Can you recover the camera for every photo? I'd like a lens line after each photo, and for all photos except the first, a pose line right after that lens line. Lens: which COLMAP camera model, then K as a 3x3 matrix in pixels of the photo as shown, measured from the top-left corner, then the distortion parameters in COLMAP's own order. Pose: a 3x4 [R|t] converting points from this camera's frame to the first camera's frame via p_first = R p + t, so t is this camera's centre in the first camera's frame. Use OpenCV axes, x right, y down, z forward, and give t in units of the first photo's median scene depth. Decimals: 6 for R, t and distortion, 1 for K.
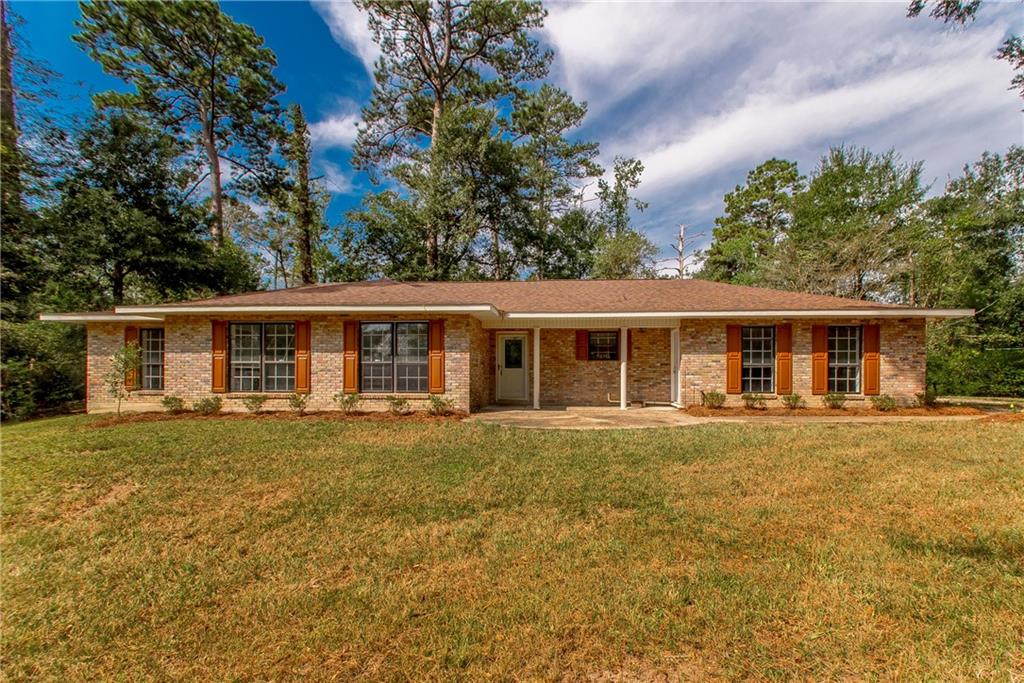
lens RADIAL K [[441.3, 0, 512.3], [0, 441.3, 364.3], [0, 0, 1]] dist [0.002846, -0.000011]
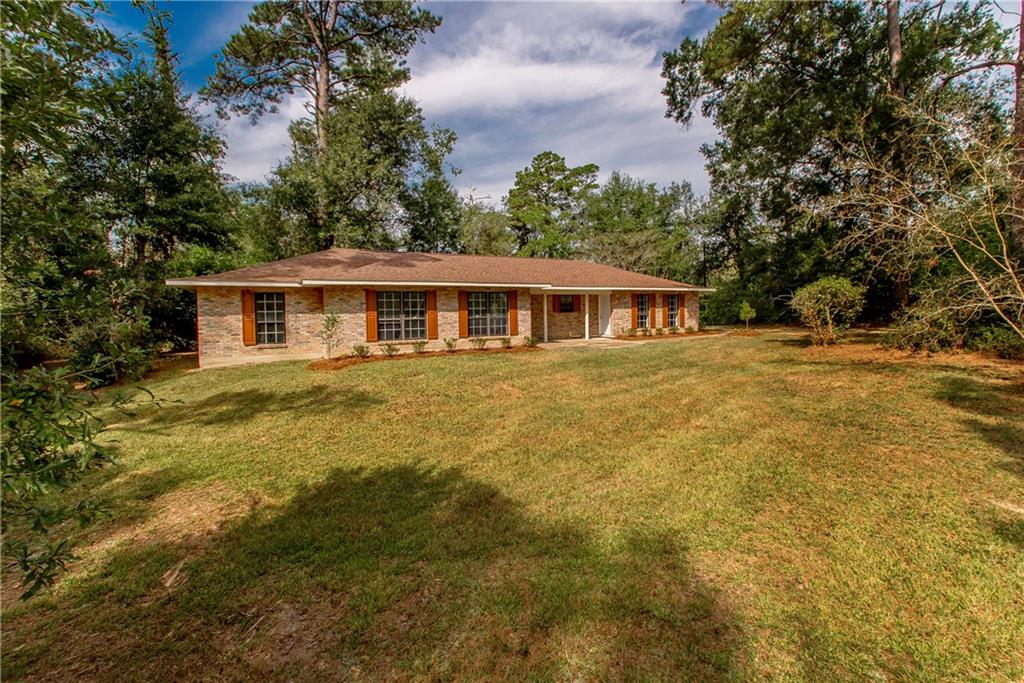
lens RADIAL K [[432.8, 0, 518.0], [0, 432.8, 327.0], [0, 0, 1]] dist [0.023456, -0.007698]
pose [[0.854610, -0.034466, 0.518125, -0.958016], [0.010059, 0.998706, 0.049843, -0.044848], [-0.519173, -0.037385, 0.853851, -0.390107]]
